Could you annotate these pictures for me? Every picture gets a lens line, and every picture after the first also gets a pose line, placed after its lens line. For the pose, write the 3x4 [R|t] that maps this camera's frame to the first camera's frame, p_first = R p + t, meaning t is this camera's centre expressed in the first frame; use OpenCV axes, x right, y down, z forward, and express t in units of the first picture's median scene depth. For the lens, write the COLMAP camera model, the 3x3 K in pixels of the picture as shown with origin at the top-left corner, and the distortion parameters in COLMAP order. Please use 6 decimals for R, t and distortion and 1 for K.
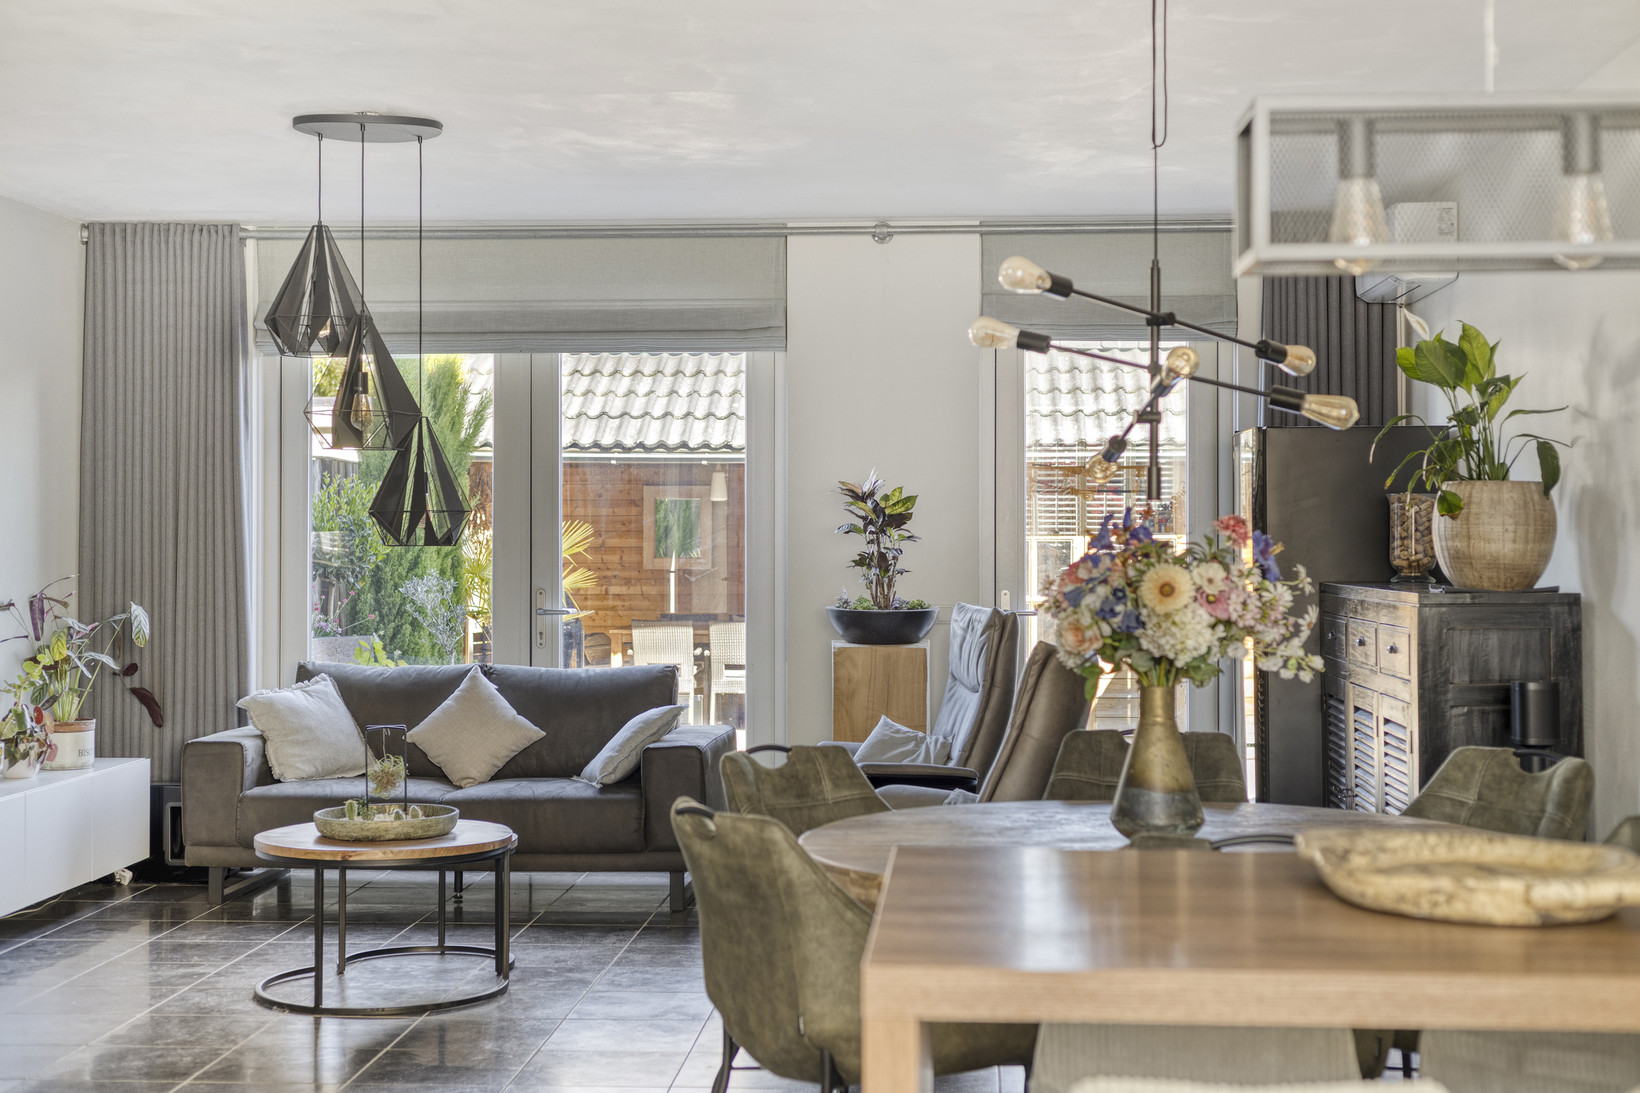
lens RADIAL K [[2388.3, 0, 820.0], [0, 2388.3, 546.5], [0, 0, 1]] dist [0.153277, -0.599316]
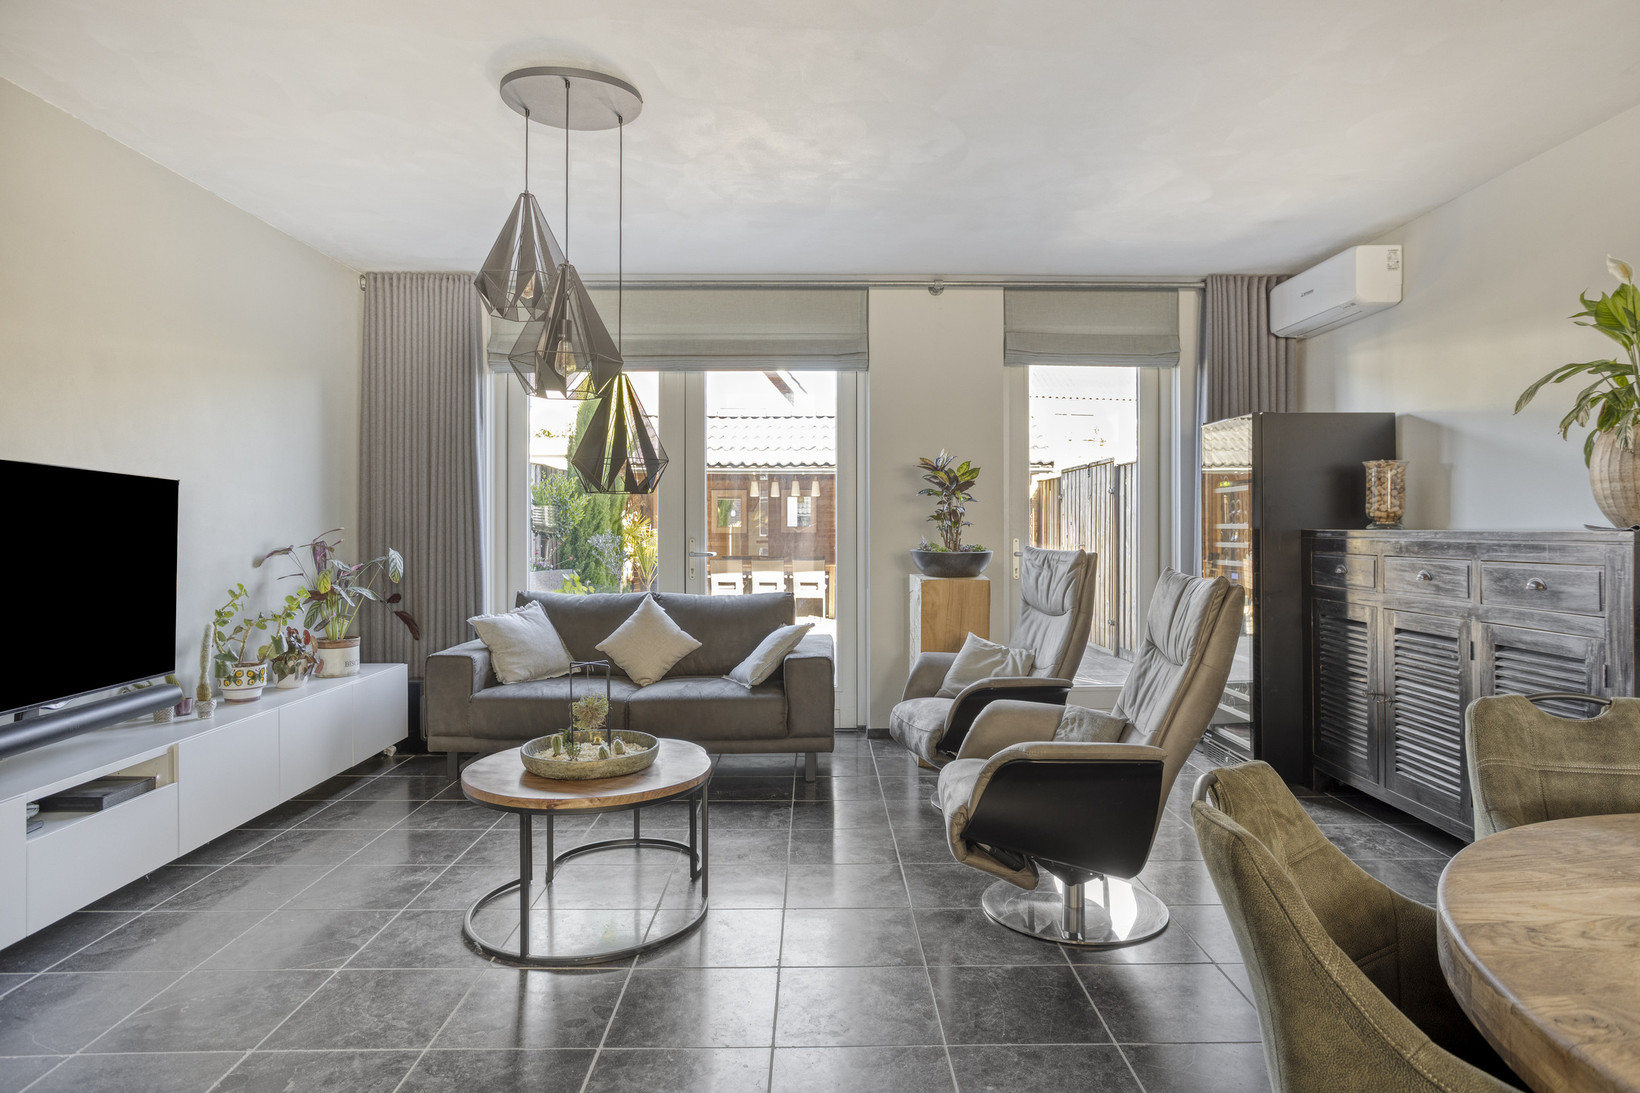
lens RADIAL K [[954.6, 0, 828.7], [0, 954.6, 532.2], [0, 0, 1]] dist [-0.030871, 0.001190]
pose [[0.996558, -0.001777, 0.082877, -0.087011], [0.001439, 0.999990, 0.004136, 0.012668], [-0.082883, -0.004003, 0.996551, 0.452484]]
